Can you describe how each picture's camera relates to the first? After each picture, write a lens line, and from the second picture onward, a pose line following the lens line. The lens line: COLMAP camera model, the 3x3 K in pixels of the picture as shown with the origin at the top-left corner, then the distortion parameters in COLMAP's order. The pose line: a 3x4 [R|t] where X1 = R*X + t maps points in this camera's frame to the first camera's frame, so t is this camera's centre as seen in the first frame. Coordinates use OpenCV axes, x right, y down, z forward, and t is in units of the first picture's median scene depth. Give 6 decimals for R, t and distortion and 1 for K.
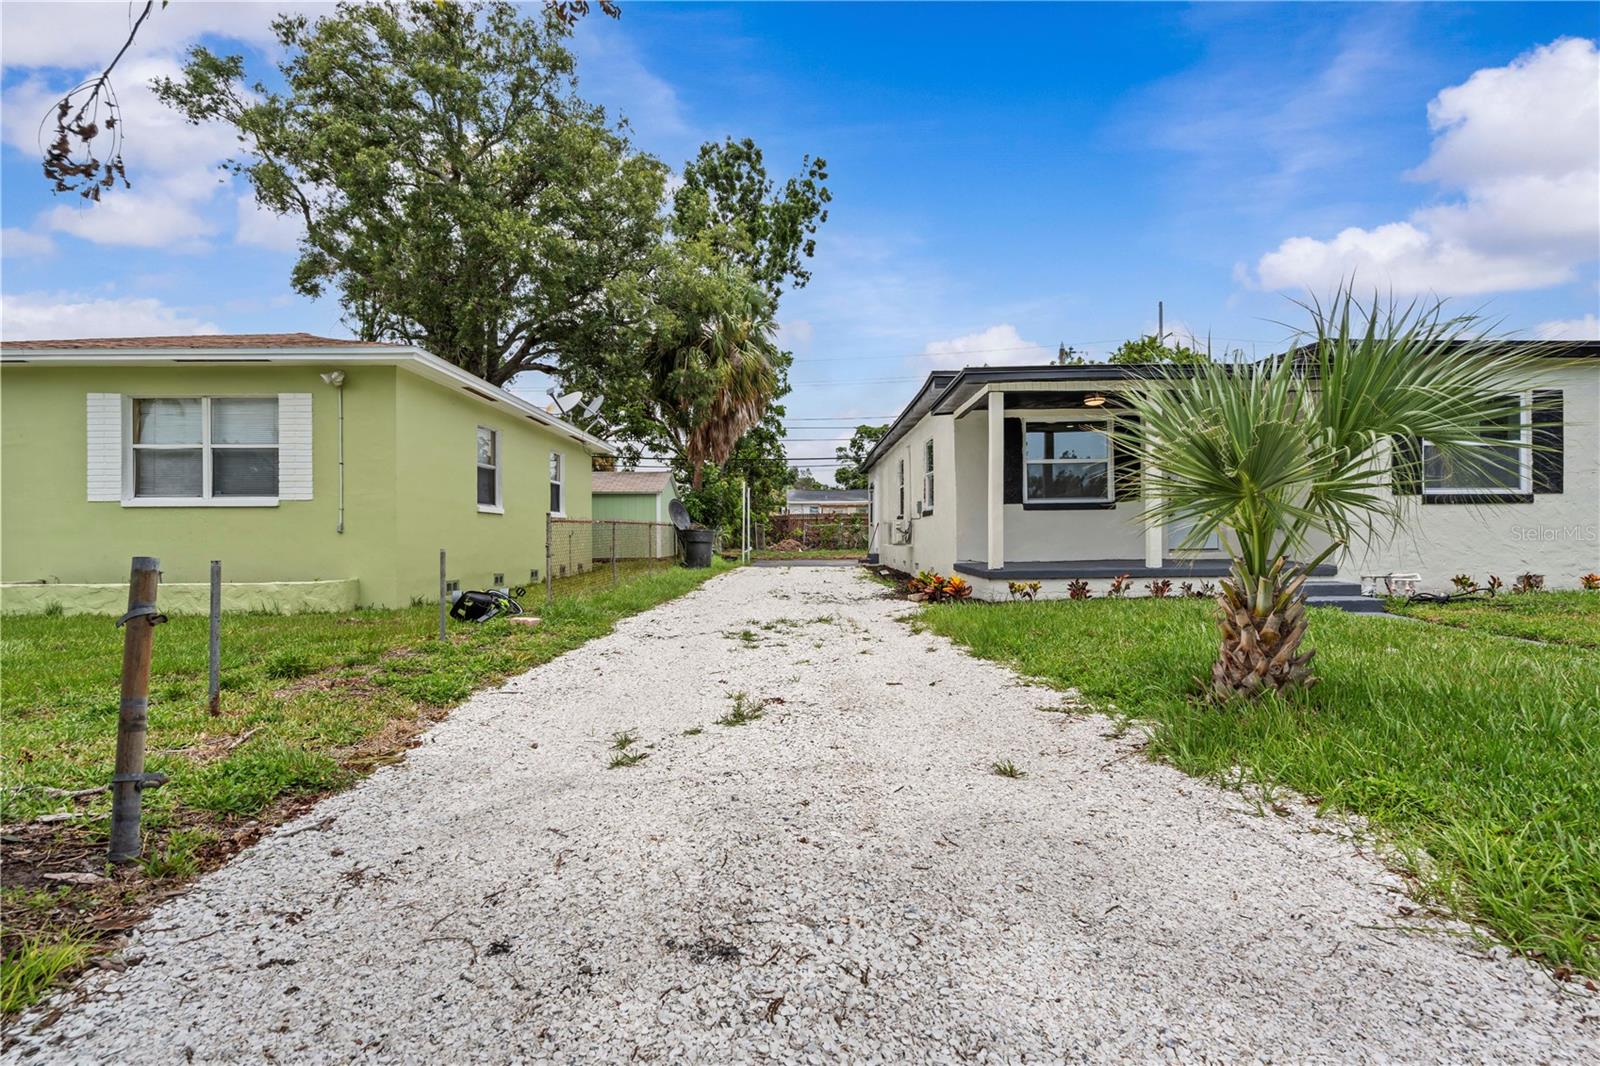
lens RADIAL K [[735.6, 0, 800.0], [0, 735.6, 533.0], [0, 0, 1]] dist [0.003527, -0.000238]
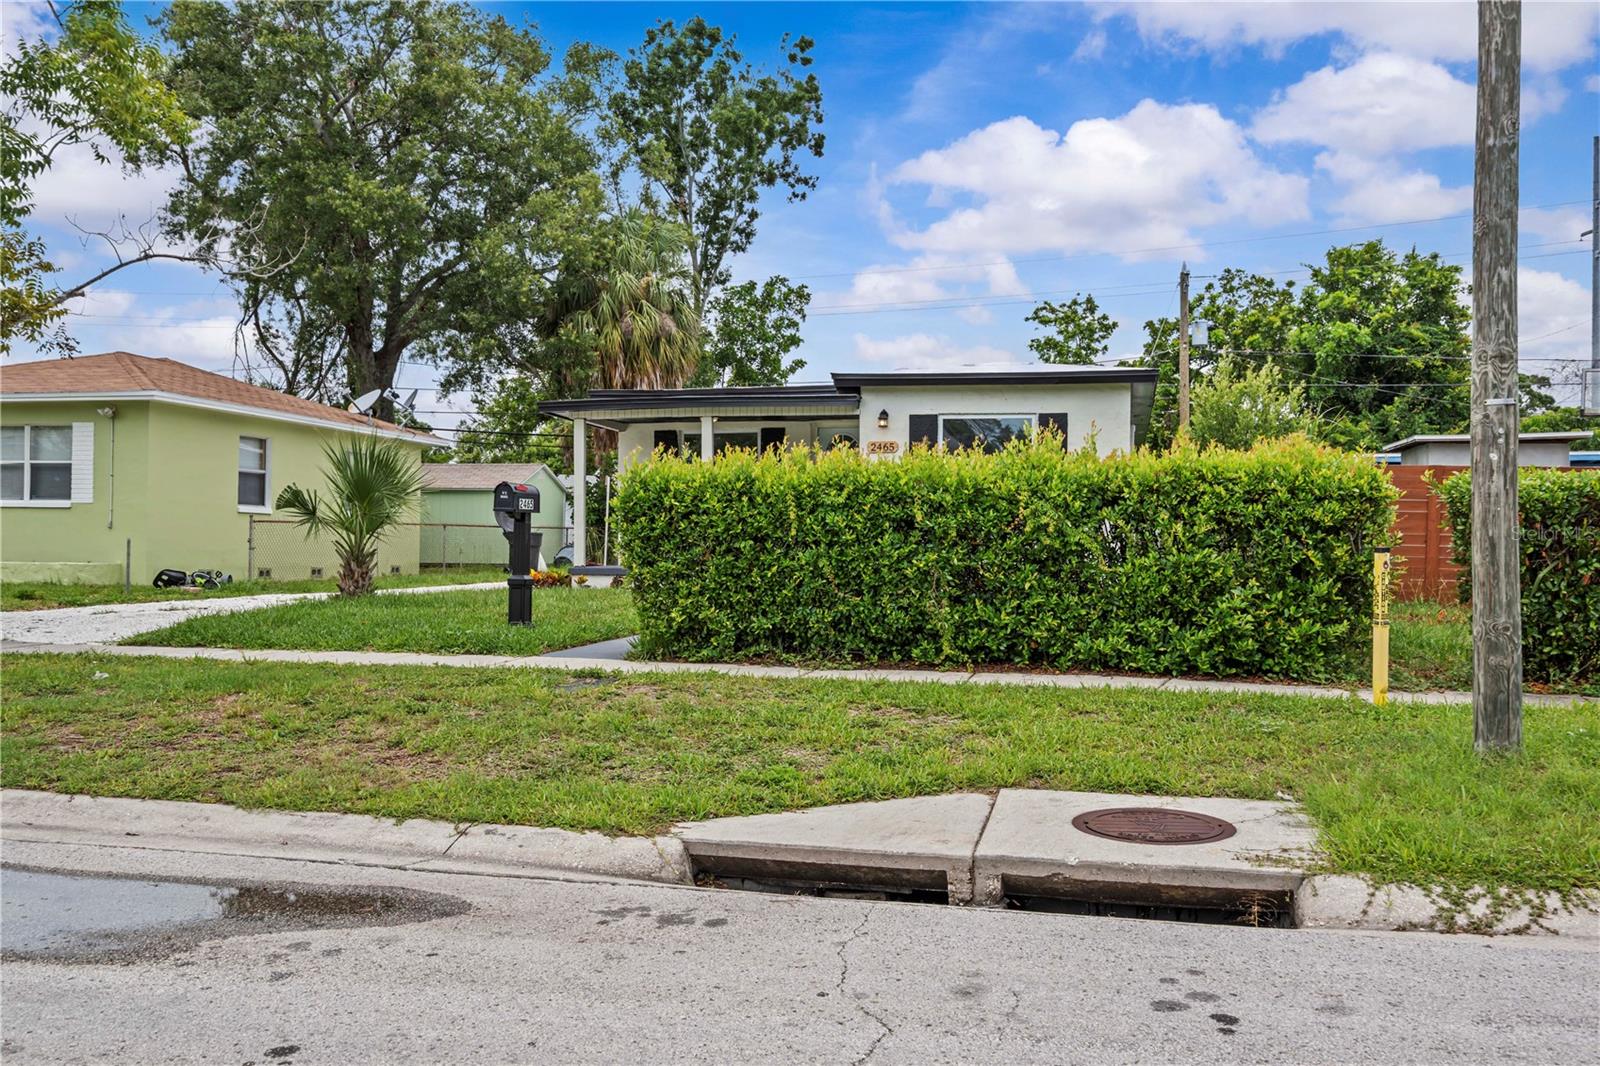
lens RADIAL K [[1313.2, 0, 800.0], [0, 1313.2, 533.0], [0, 0, 1]] dist [0.001113, 0.005840]
pose [[0.976576, 0.014906, -0.214655, 0.456899], [-0.015735, 0.999874, -0.002153, -0.002143], [0.214596, 0.005480, 0.976688, -0.434810]]
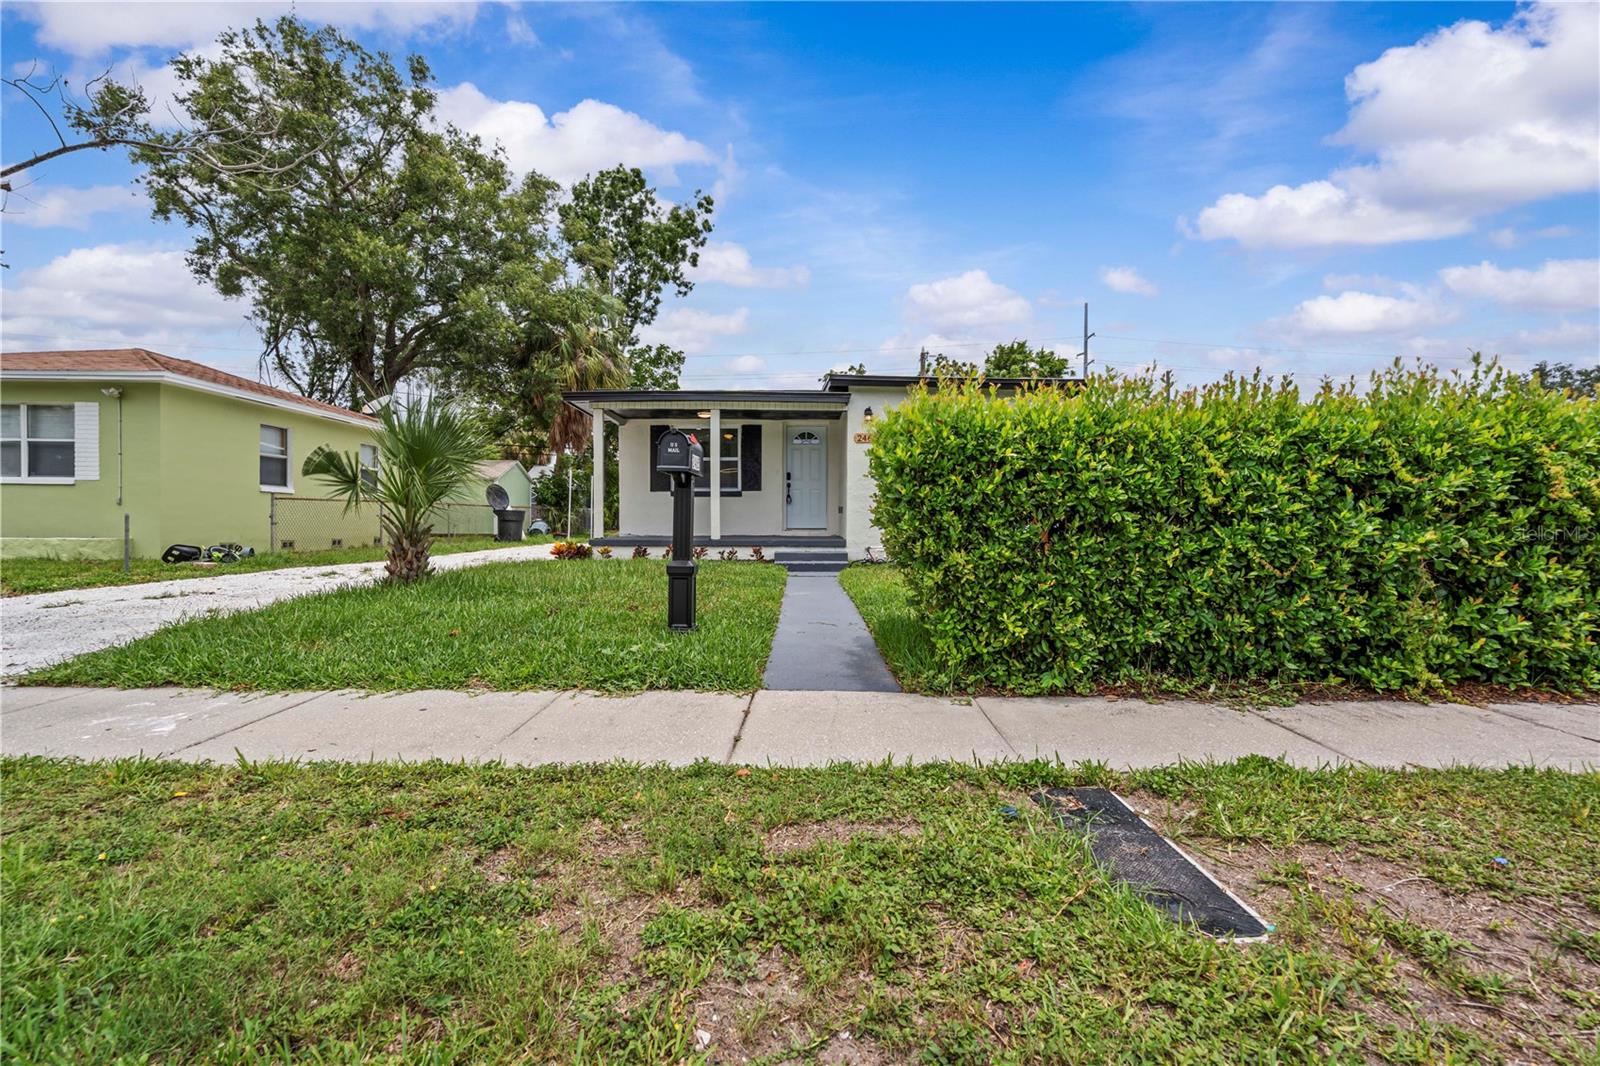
lens RADIAL K [[718.8, 0, 800.0], [0, 718.8, 533.0], [0, 0, 1]] dist [-0.000942, 0.000204]
pose [[0.999740, 0.015271, 0.016956, 0.264359], [-0.015629, 0.999654, 0.021176, 0.002281], [-0.016626, -0.021436, 0.999632, -0.155350]]
